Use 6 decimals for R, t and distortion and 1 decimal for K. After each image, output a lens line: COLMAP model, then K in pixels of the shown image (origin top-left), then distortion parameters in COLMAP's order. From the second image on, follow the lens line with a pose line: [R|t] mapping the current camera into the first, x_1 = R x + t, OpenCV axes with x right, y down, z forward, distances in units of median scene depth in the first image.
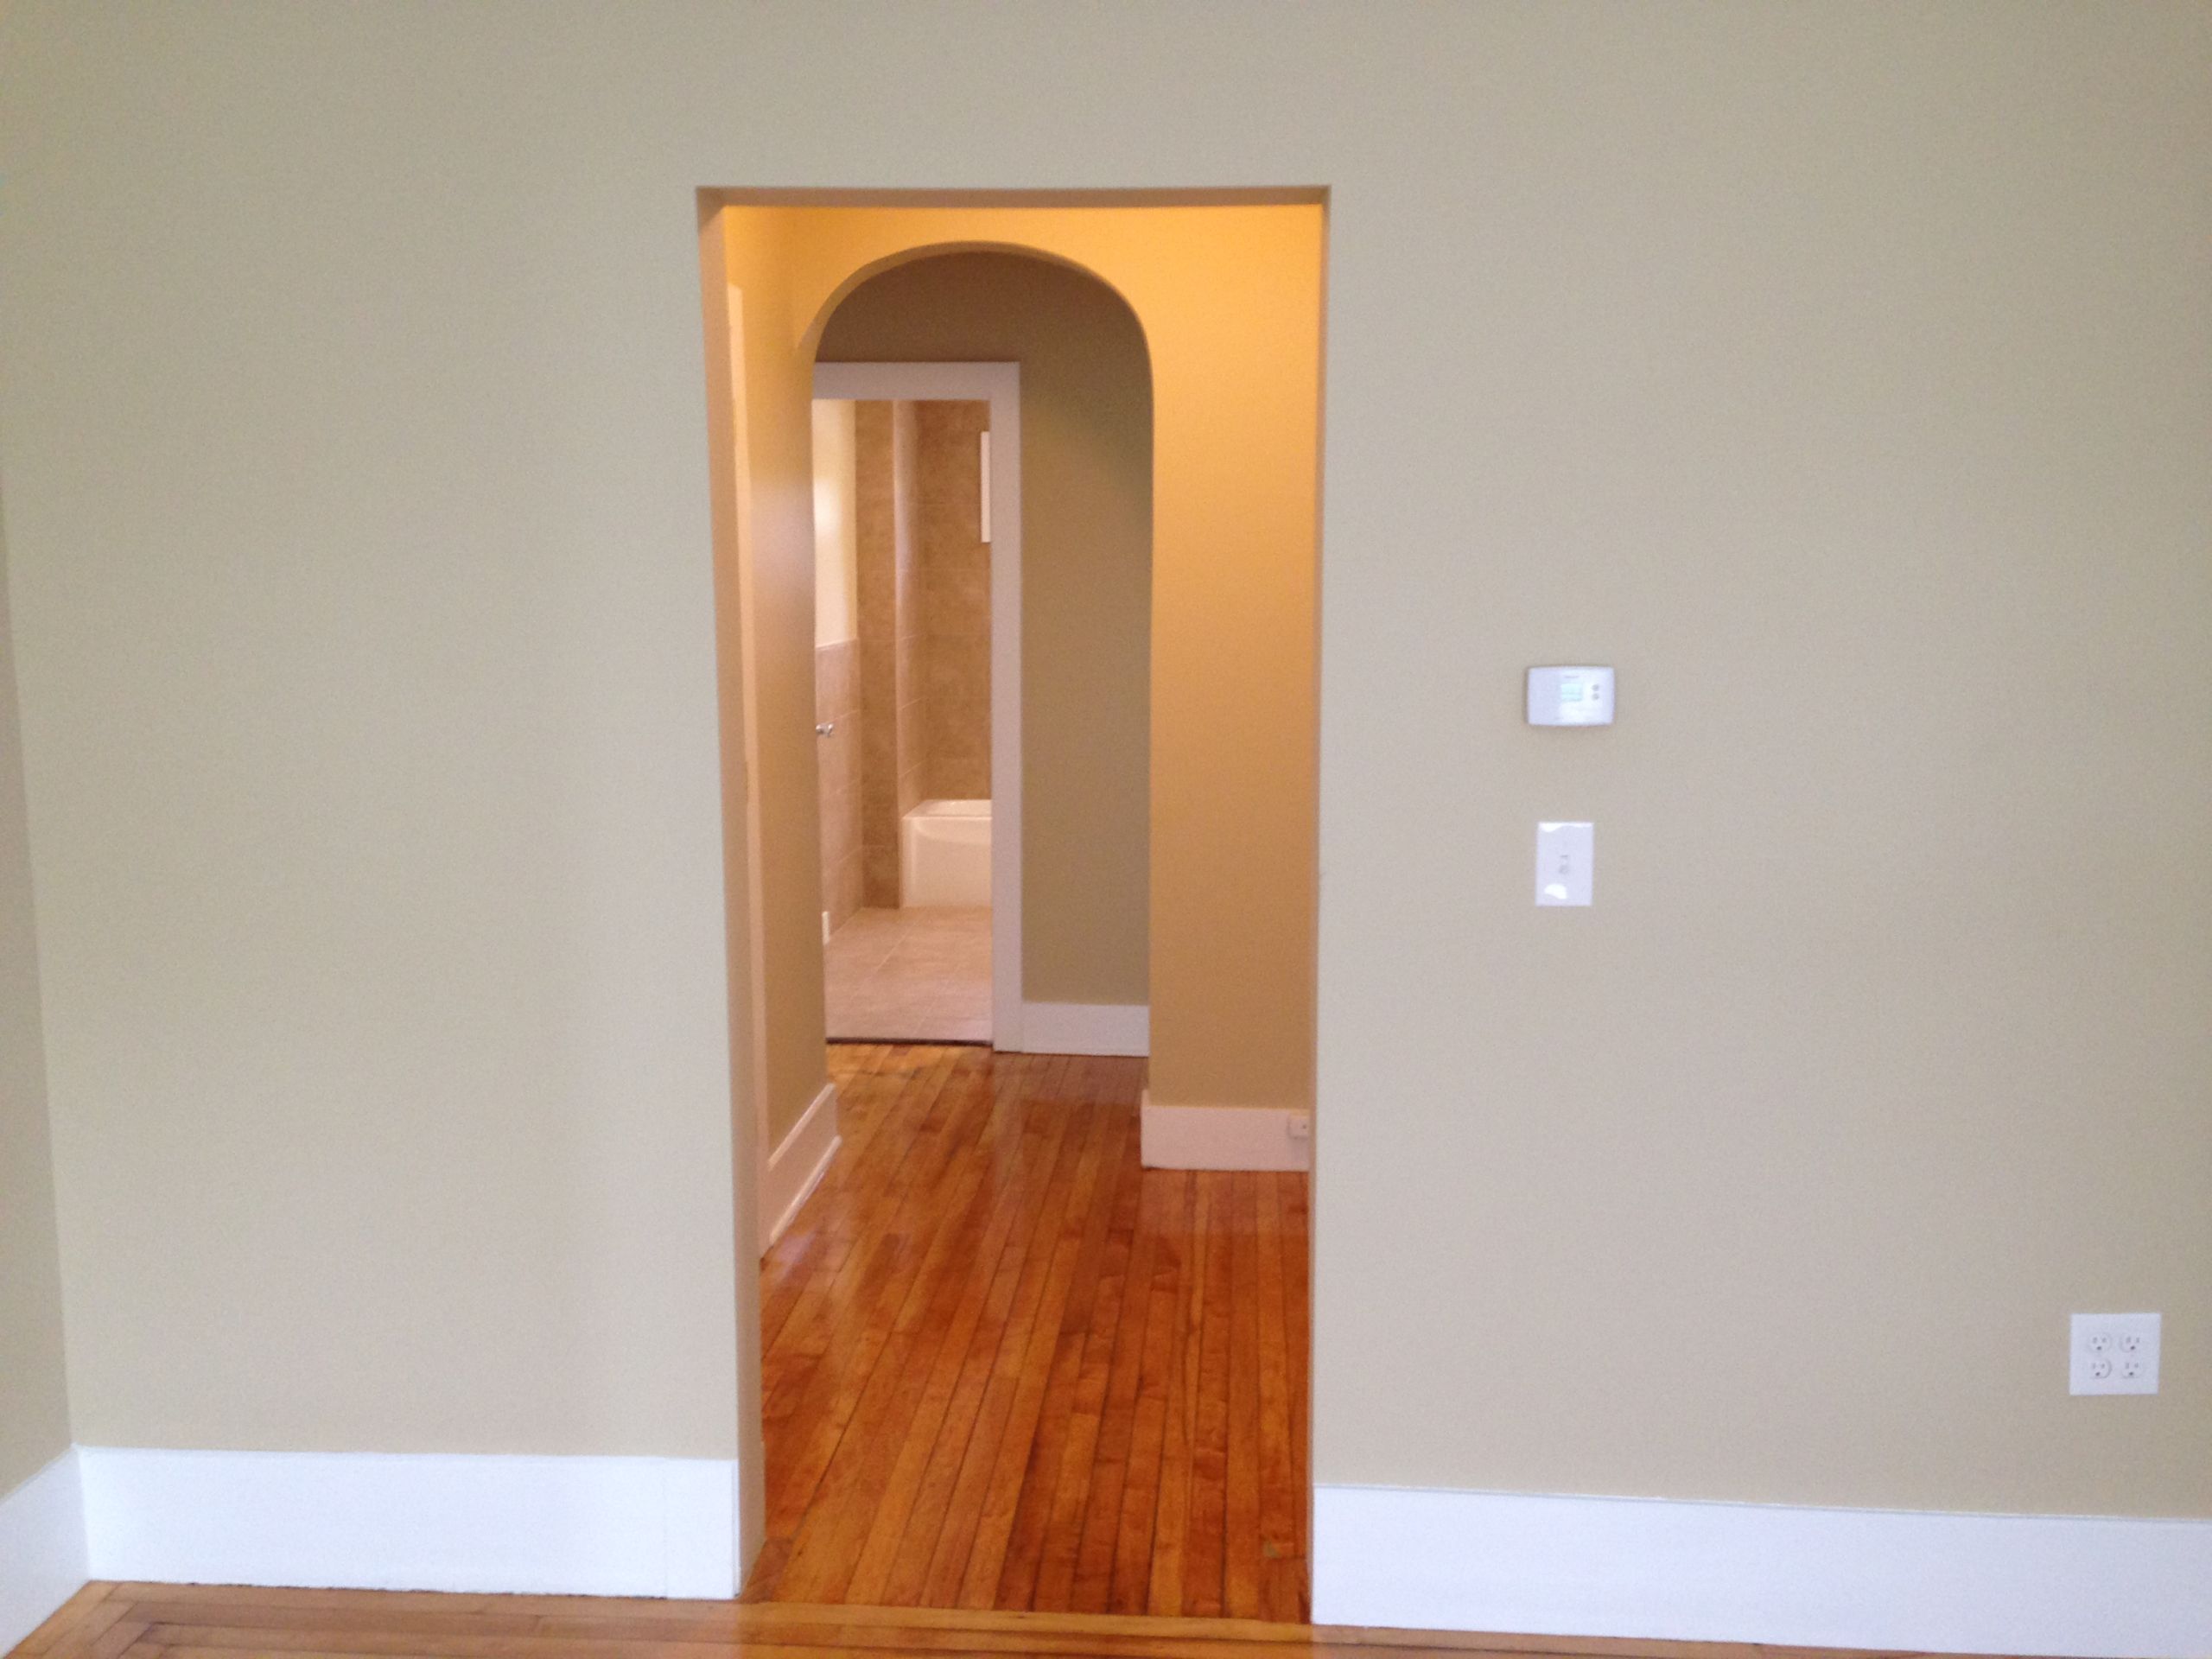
lens RADIAL K [[1996.7, 0, 1095.8], [0, 1996.7, 832.6], [0, 0, 1]] dist [0.124494, -0.207746]
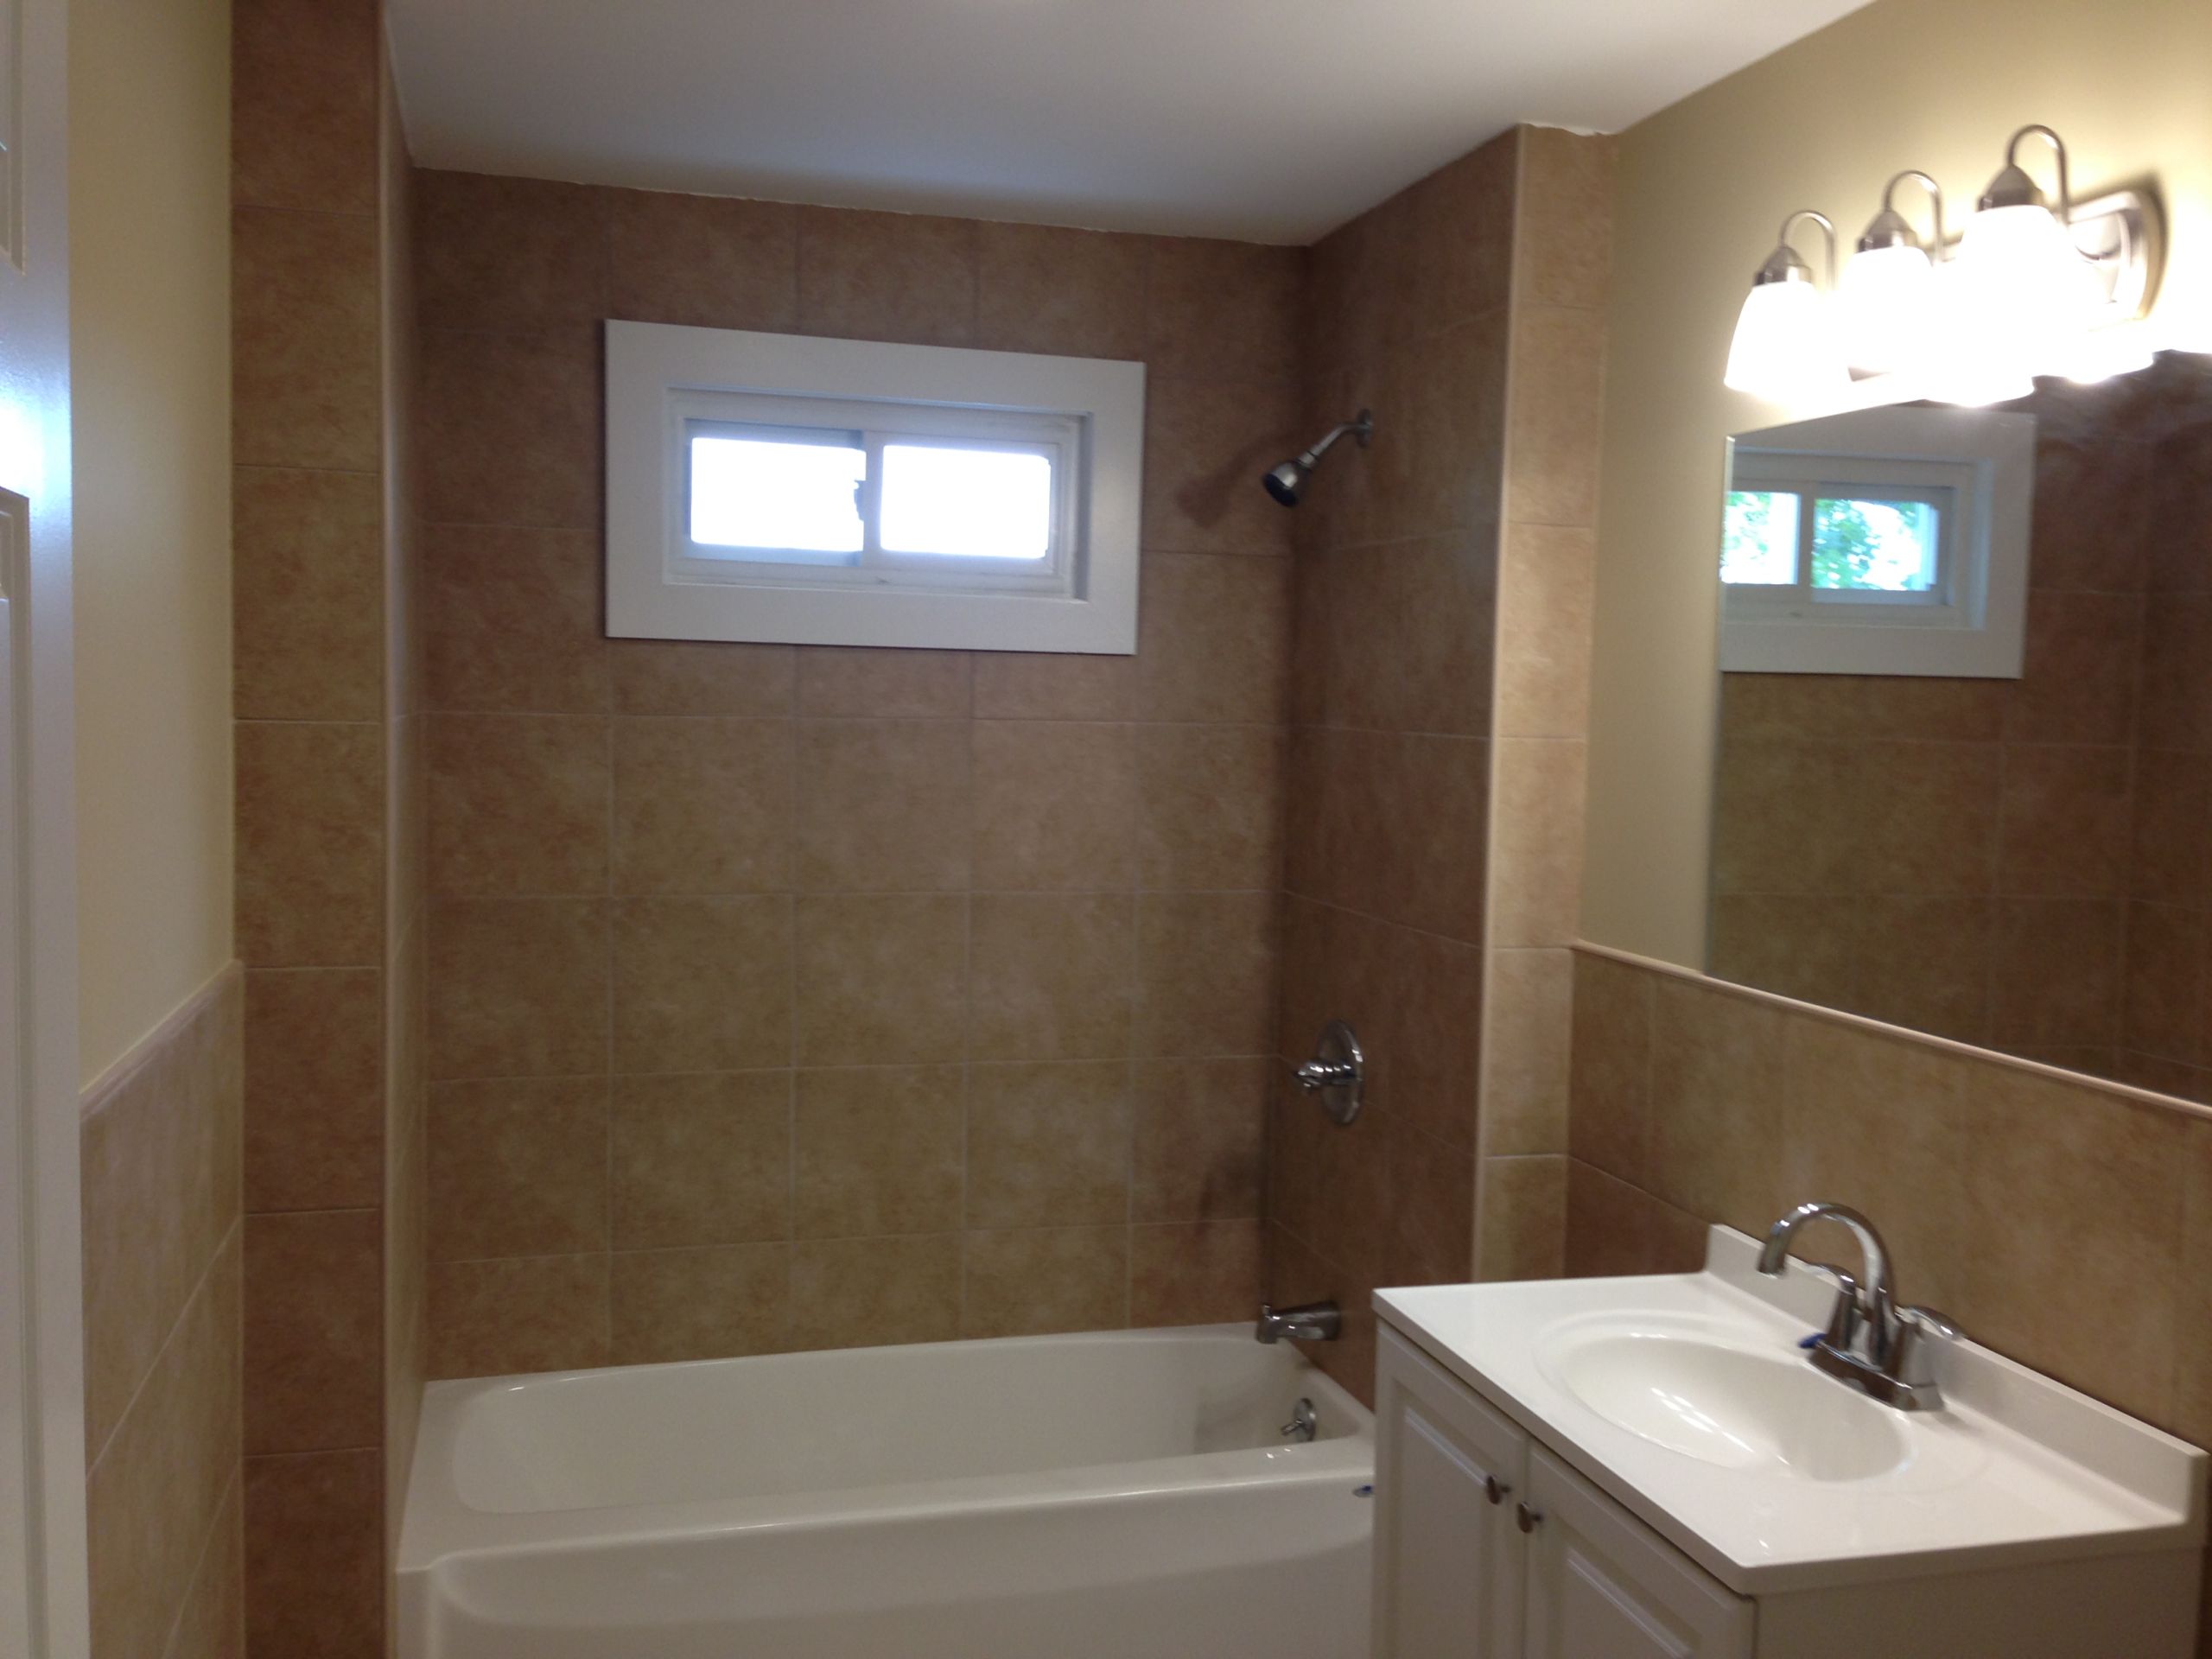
lens RADIAL K [[1996.7, 0, 1095.8], [0, 1996.7, 832.6], [0, 0, 1]] dist [0.124494, -0.207746]
pose [[0.944723, -0.006939, 0.327795, -0.098030], [0.028051, 0.997821, -0.059722, -0.094322], [-0.326666, 0.065616, 0.942859, 0.693549]]
